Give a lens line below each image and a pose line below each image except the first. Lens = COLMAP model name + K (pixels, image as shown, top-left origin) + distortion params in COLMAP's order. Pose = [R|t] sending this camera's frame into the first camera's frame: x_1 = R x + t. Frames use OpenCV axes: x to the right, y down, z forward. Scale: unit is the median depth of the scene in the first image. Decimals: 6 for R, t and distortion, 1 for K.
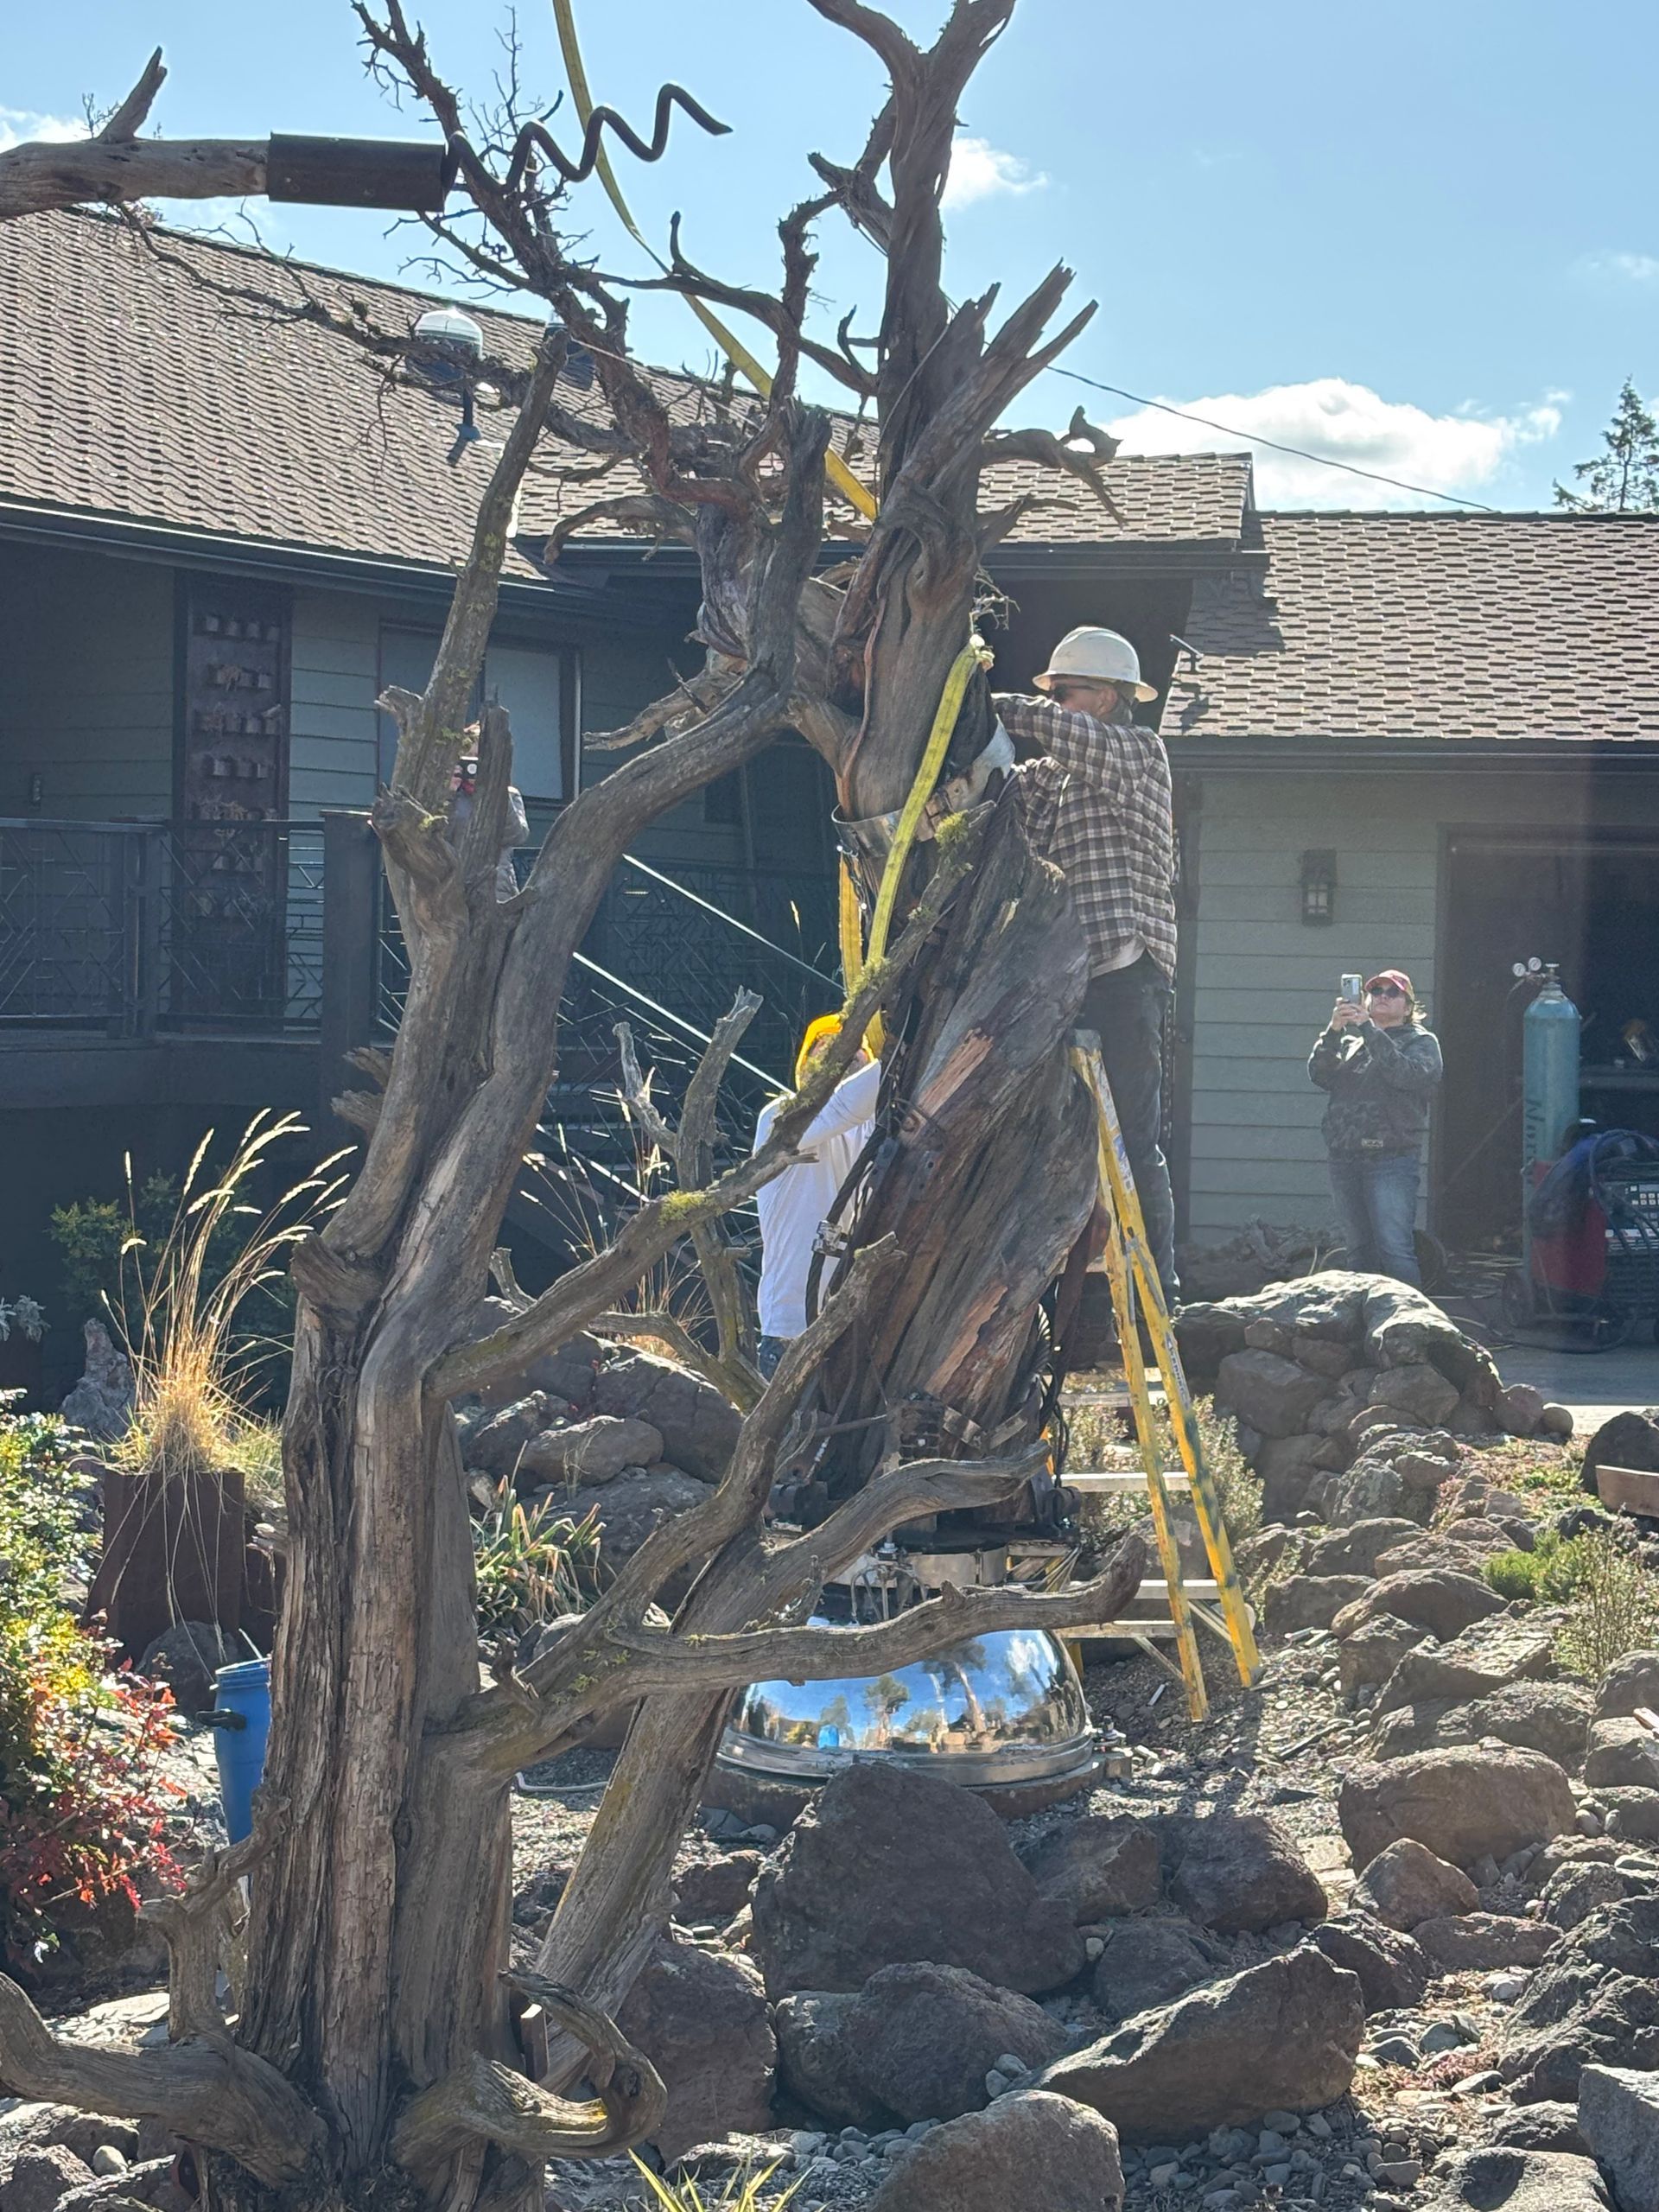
lens RADIAL K [[4028.6, 0, 829.2], [0, 4028.6, 1048.4], [0, 0, 1]] dist [-0.008187, -0.070765]
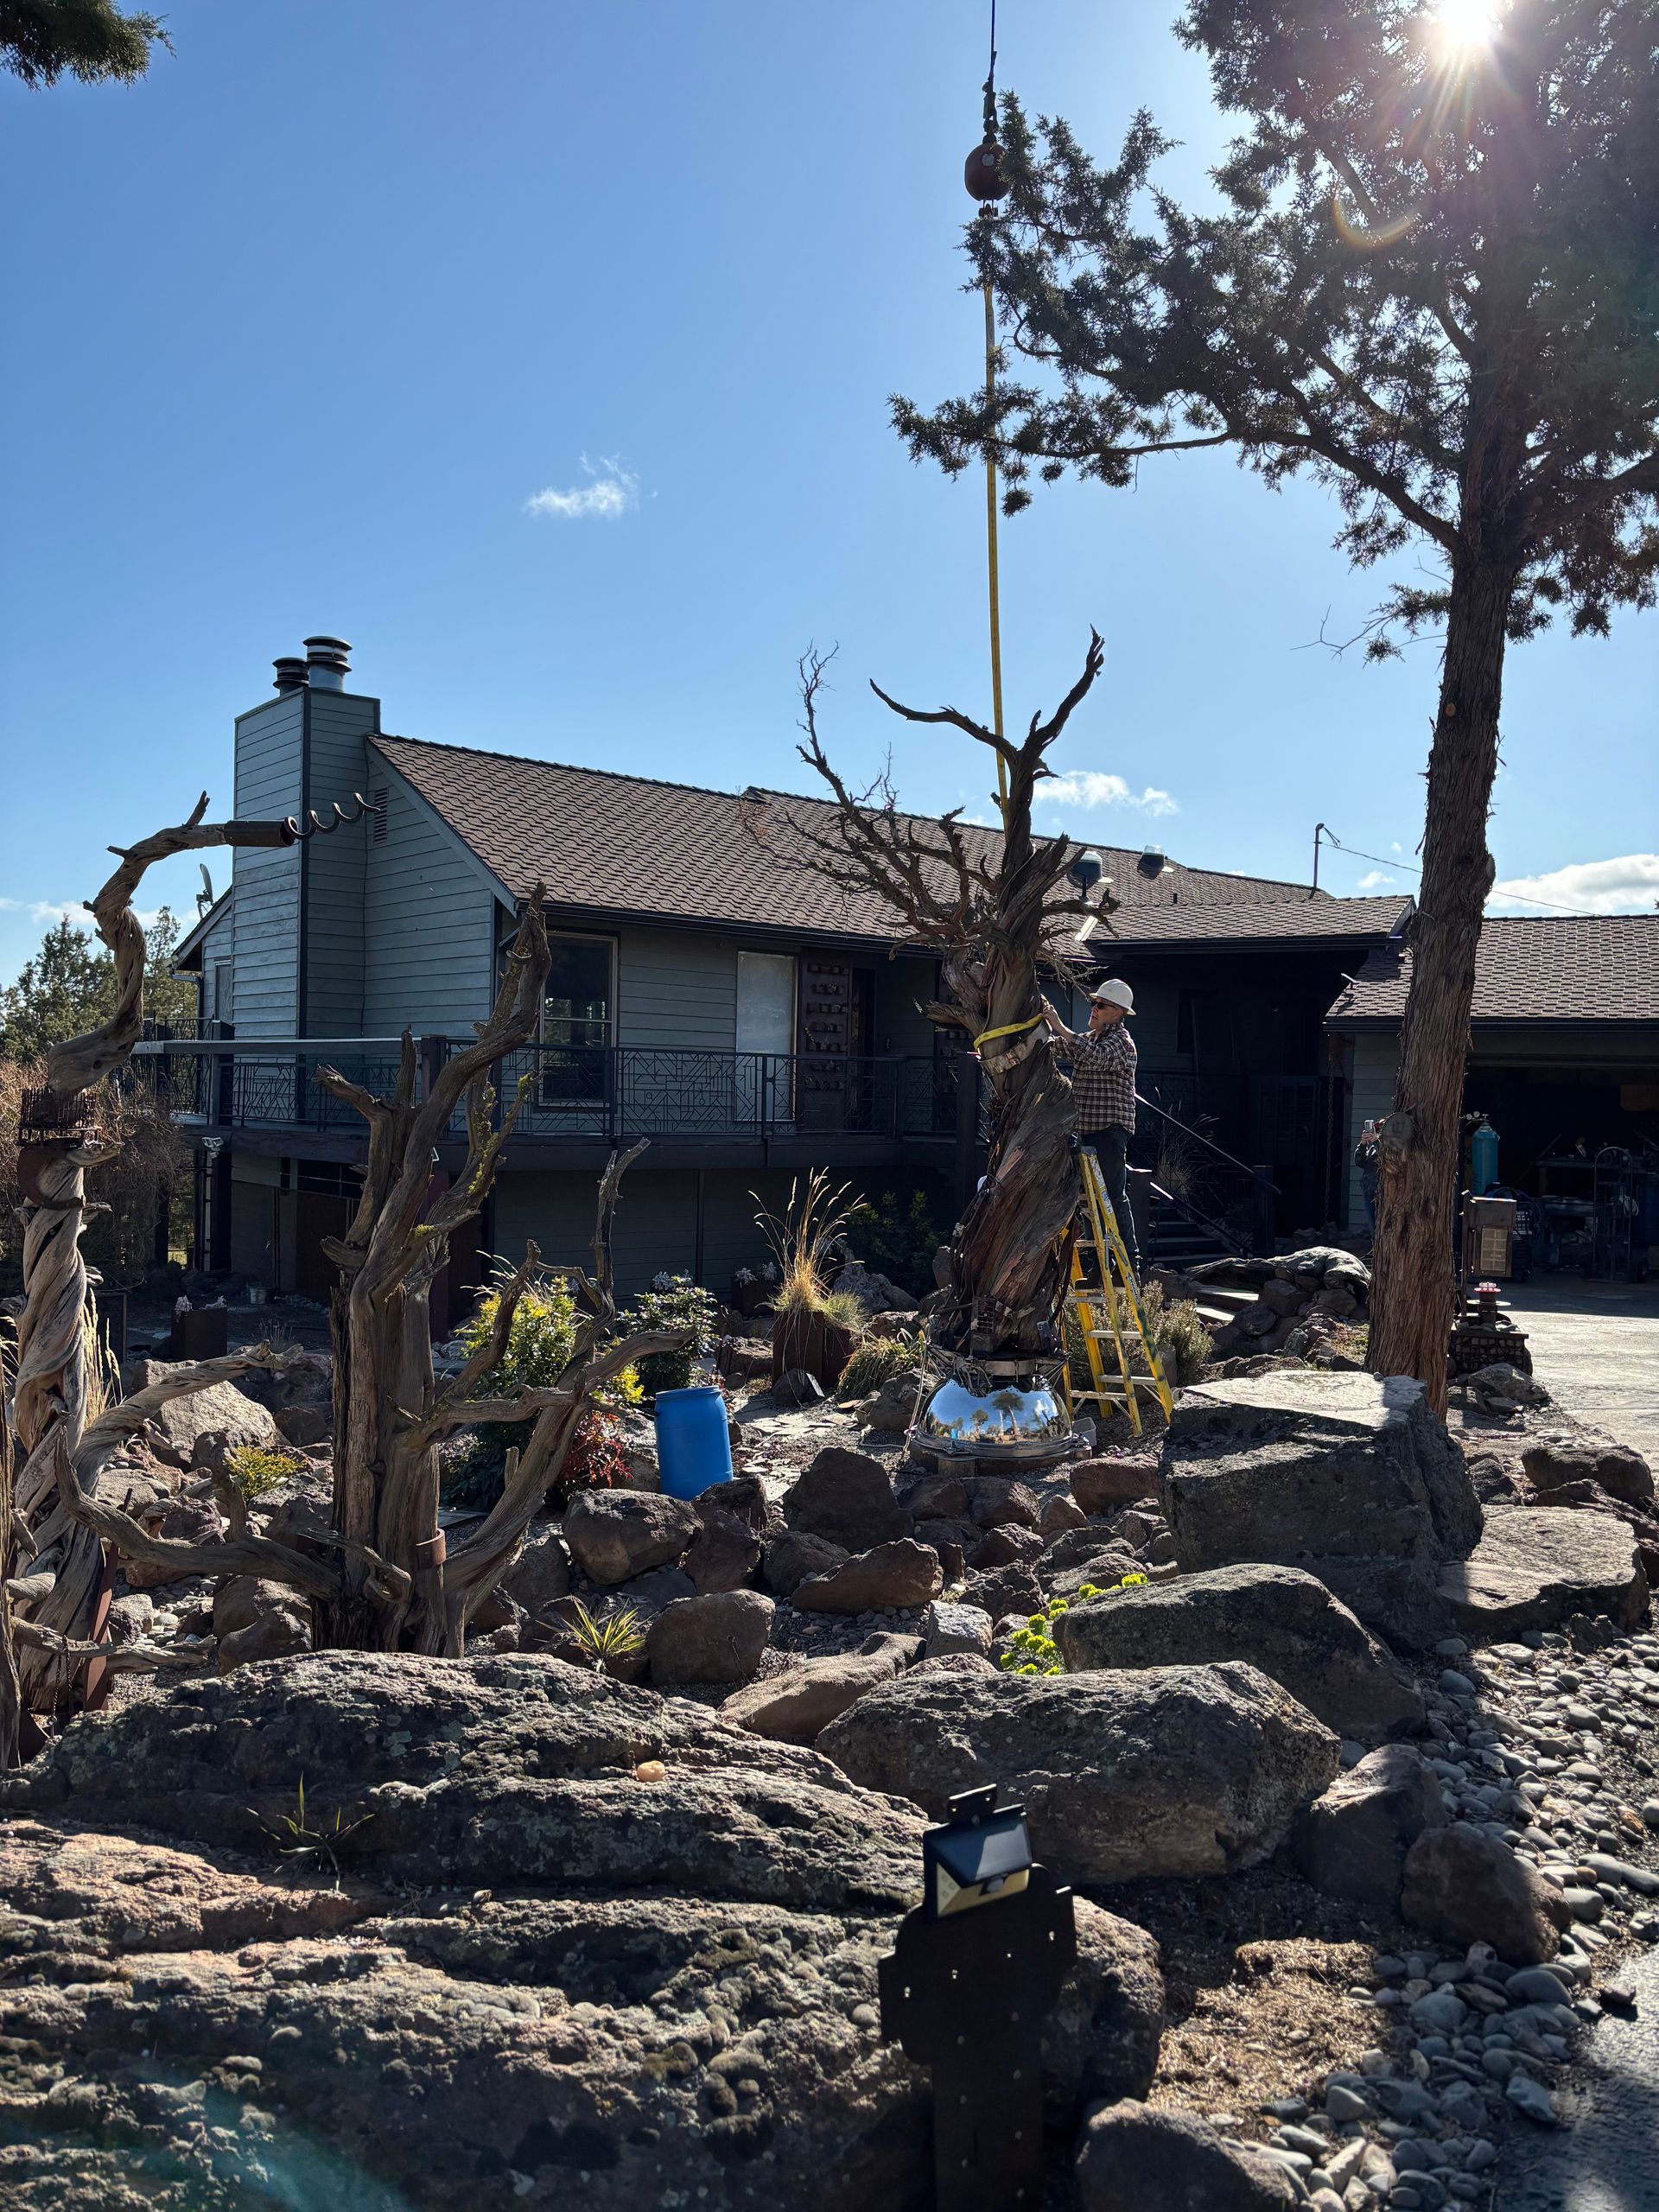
lens RADIAL K [[1552.0, 0, 842.8], [0, 1552.0, 1106.0], [0, 0, 1]] dist [0.008379, -0.003120]
pose [[0.946565, 0.004664, -0.322479, 0.223868], [-0.011148, 0.999771, -0.018262, -0.010251], [0.322320, 0.020881, 0.946400, 0.068625]]
